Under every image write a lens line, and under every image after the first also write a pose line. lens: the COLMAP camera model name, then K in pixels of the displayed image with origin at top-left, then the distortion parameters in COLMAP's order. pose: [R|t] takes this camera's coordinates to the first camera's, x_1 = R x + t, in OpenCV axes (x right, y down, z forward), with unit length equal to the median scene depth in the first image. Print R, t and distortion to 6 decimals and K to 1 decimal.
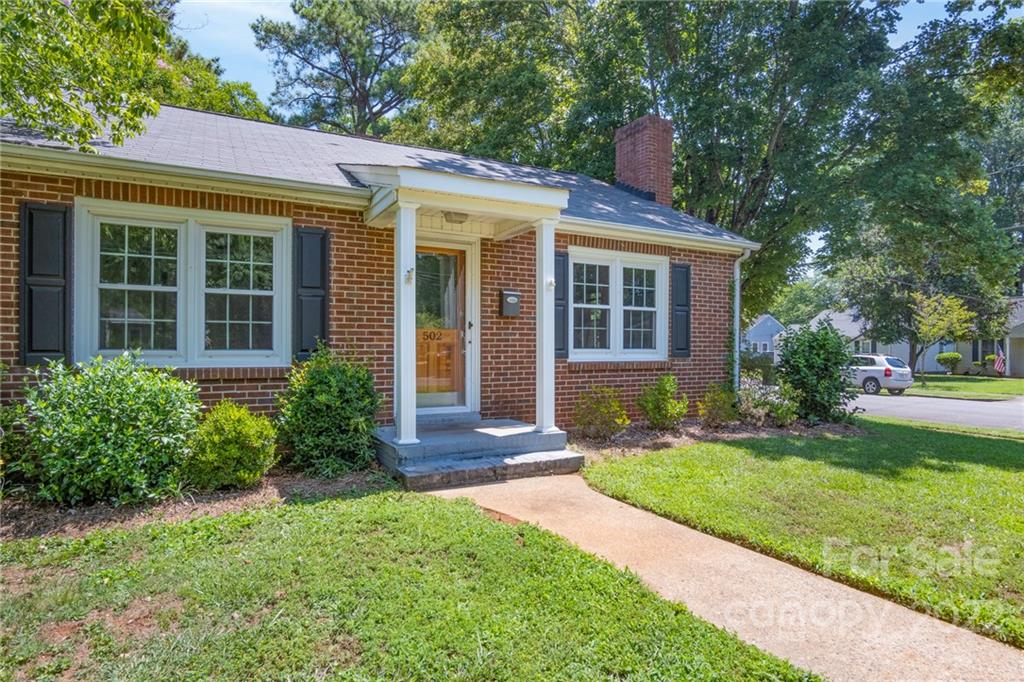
lens RADIAL K [[563.6, 0, 508.0], [0, 563.6, 342.2], [0, 0, 1]] dist [-0.031907, 0.002543]
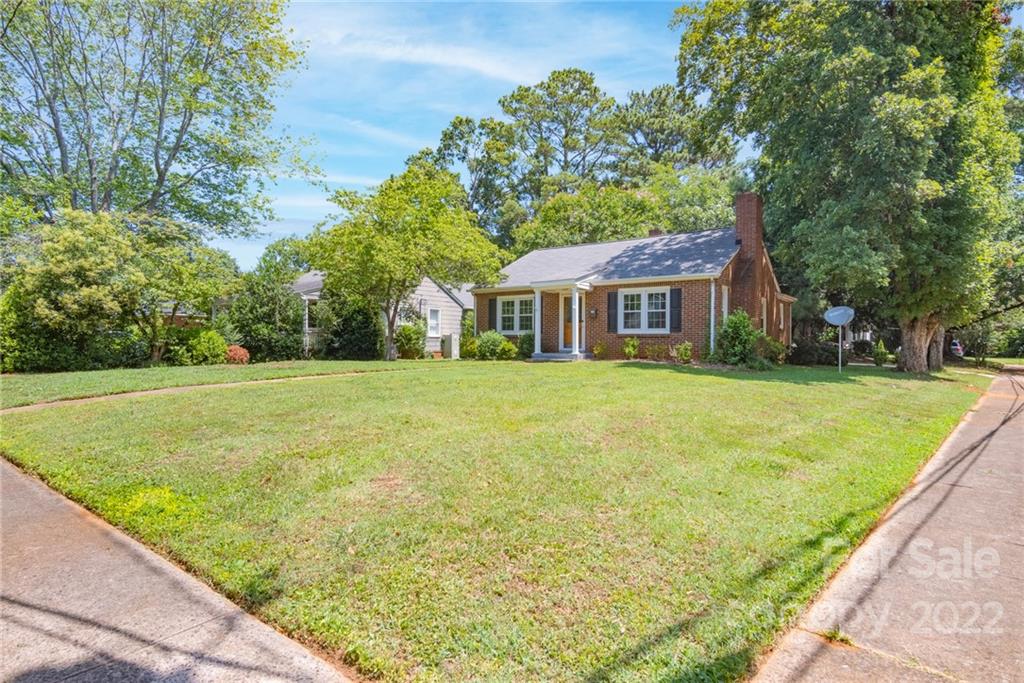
lens RADIAL K [[550.1, 0, 512.0], [0, 550.1, 342.6], [0, 0, 1]] dist [-0.006265, 0.000527]
pose [[0.414530, -0.000280, -0.910036, 2.172358], [0.003769, 0.999992, 0.001409, 0.069199], [0.910028, -0.004014, 0.414528, -0.486368]]
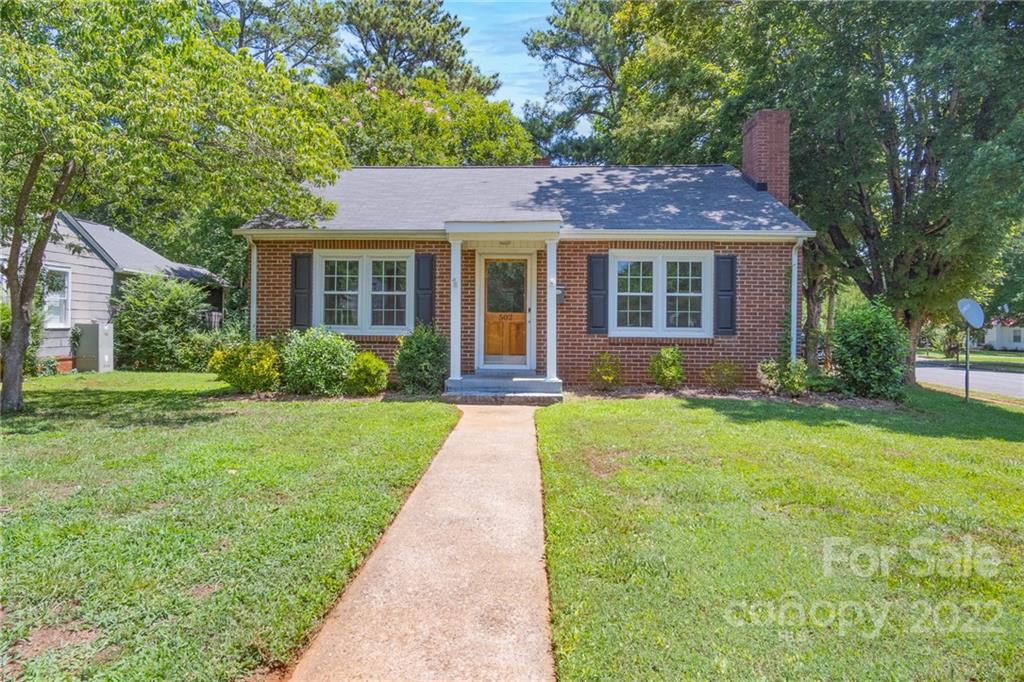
lens RADIAL K [[628.3, 0, 506.5], [0, 628.3, 320.3], [0, 0, 1]] dist [-0.024744, 0.000676]
pose [[0.858328, 0.000357, -0.513101, 0.649805], [-0.003213, 0.999984, -0.004679, 0.003995], [0.513091, 0.005665, 0.858315, -0.393236]]
